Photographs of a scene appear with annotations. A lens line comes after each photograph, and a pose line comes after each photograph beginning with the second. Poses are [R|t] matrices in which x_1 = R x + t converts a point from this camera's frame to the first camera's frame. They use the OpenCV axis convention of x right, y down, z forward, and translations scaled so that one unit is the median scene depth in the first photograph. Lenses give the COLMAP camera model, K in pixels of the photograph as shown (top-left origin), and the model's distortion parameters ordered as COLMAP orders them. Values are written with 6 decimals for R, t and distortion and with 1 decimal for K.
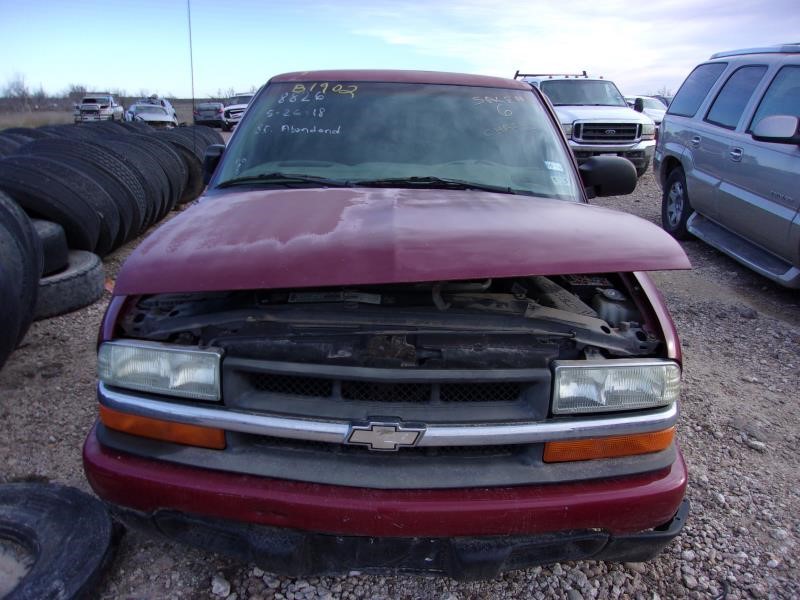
lens RADIAL K [[630.8, 0, 400.4], [0, 630.8, 312.3], [0, 0, 1]] dist [-0.038354, 0.080971]
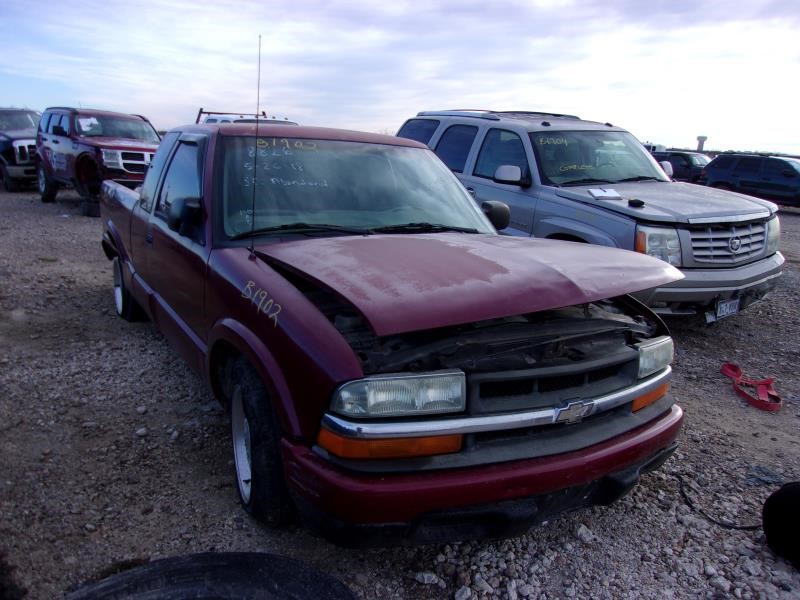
lens RADIAL K [[627.2, 0, 416.8], [0, 627.2, 312.3], [0, 0, 1]] dist [-0.035847, 0.008117]
pose [[0.849130, -0.100703, 0.518495, -0.964979], [0.126279, 0.991894, -0.014157, -0.045320], [-0.512867, 0.077496, 0.854963, -0.025004]]
